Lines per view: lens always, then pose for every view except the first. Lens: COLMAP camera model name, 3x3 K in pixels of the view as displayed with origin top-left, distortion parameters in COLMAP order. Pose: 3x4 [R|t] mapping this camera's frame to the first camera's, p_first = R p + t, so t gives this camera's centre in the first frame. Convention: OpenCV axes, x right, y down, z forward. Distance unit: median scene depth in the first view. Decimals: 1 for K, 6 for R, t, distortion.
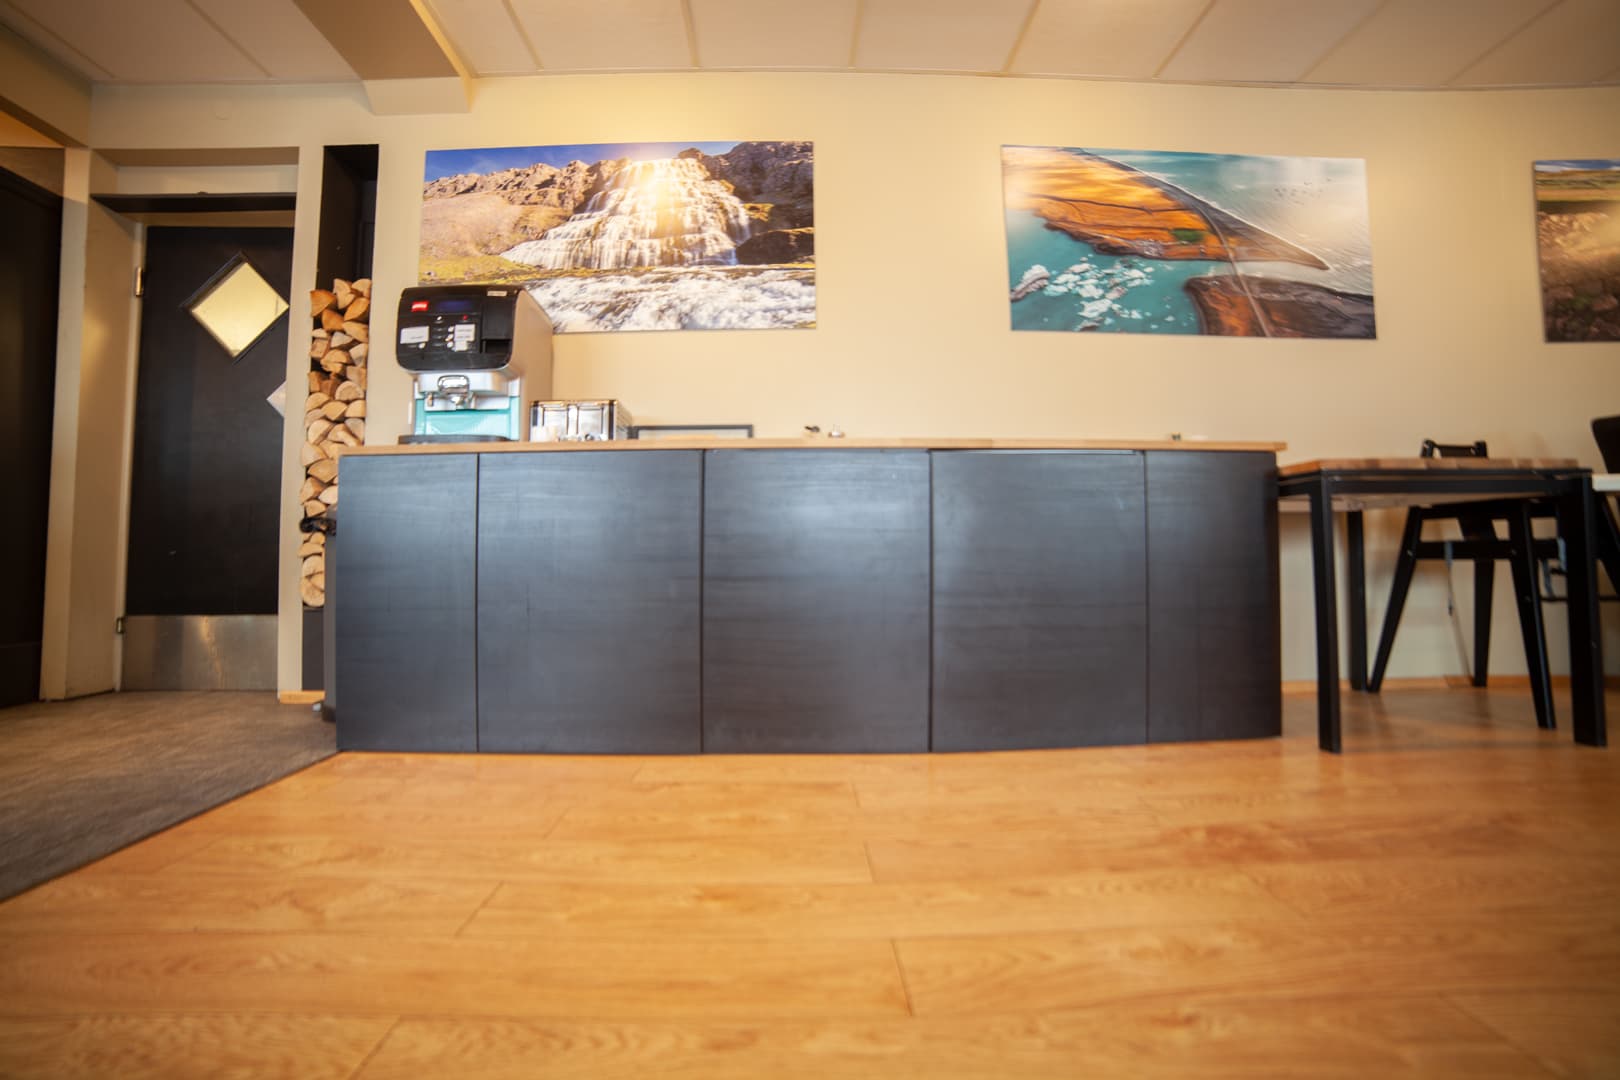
lens RADIAL K [[648.8, 0, 801.5], [0, 648.8, 532.3], [0, 0, 1]] dist [-0.086840, 0.026028]
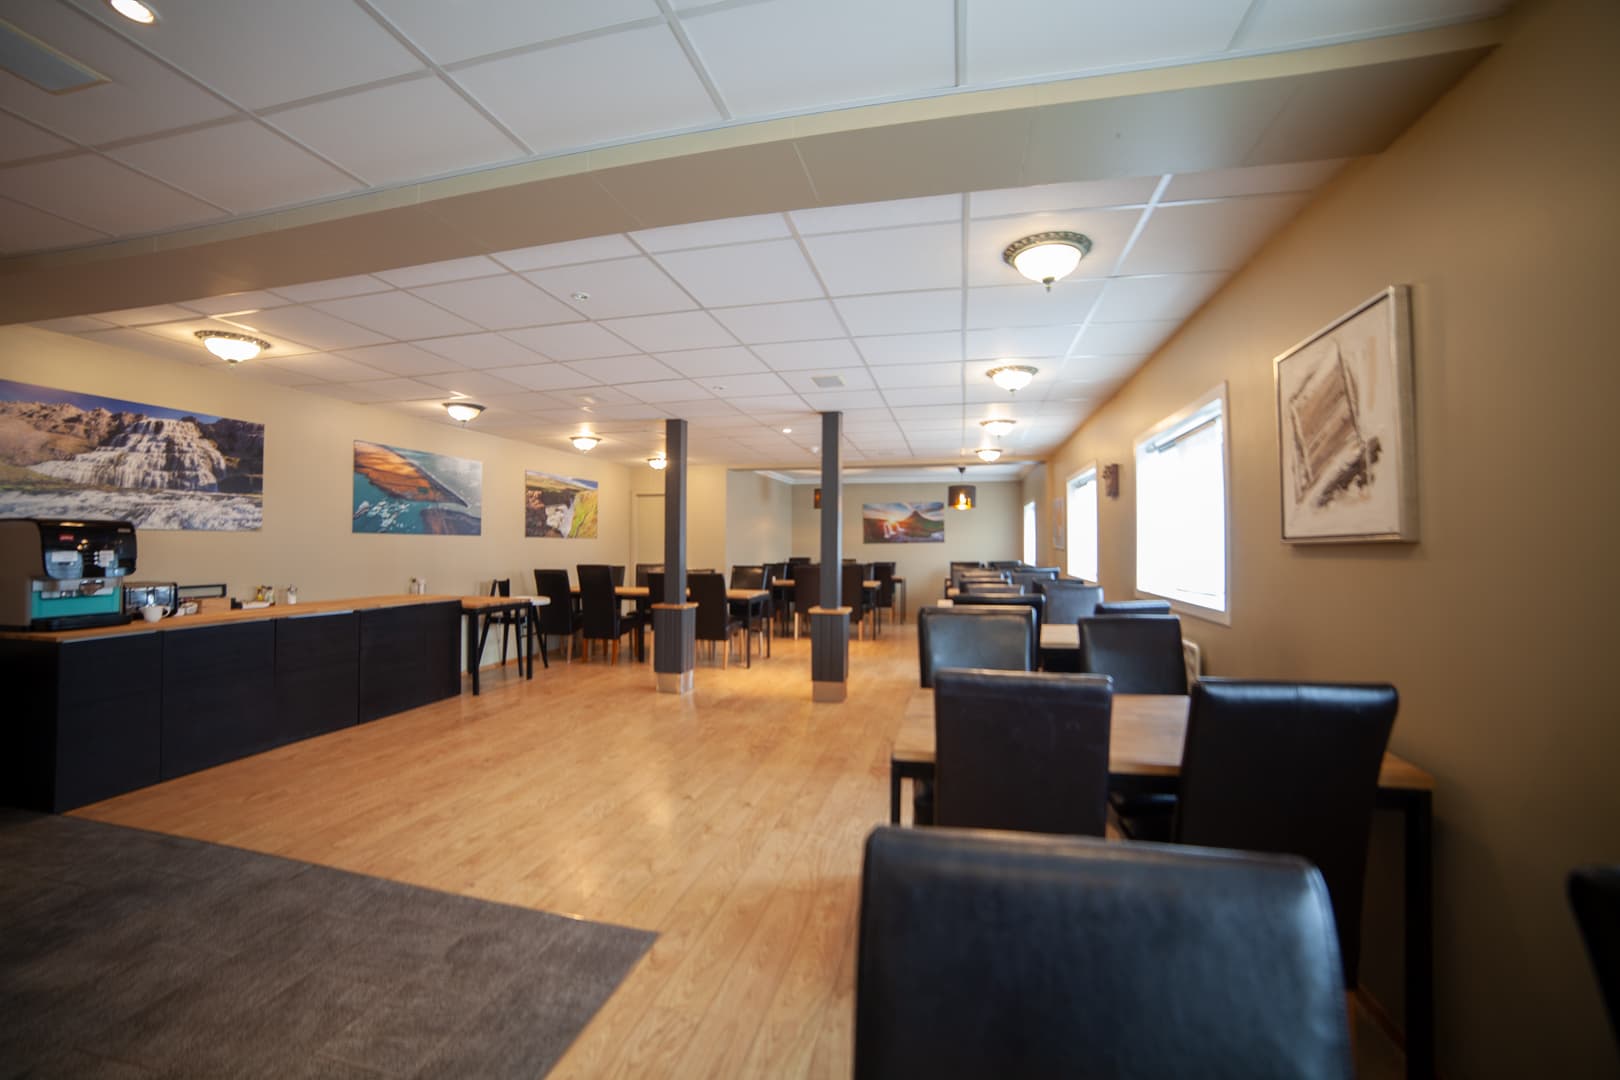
lens RADIAL K [[648.8, 0, 801.5], [0, 648.8, 532.3], [0, 0, 1]] dist [-0.086840, 0.026028]
pose [[0.250230, 0.027910, 0.967784, -1.330351], [-0.058842, 0.998175, -0.013573, -0.379928], [-0.966397, -0.053550, 0.251415, -0.991656]]
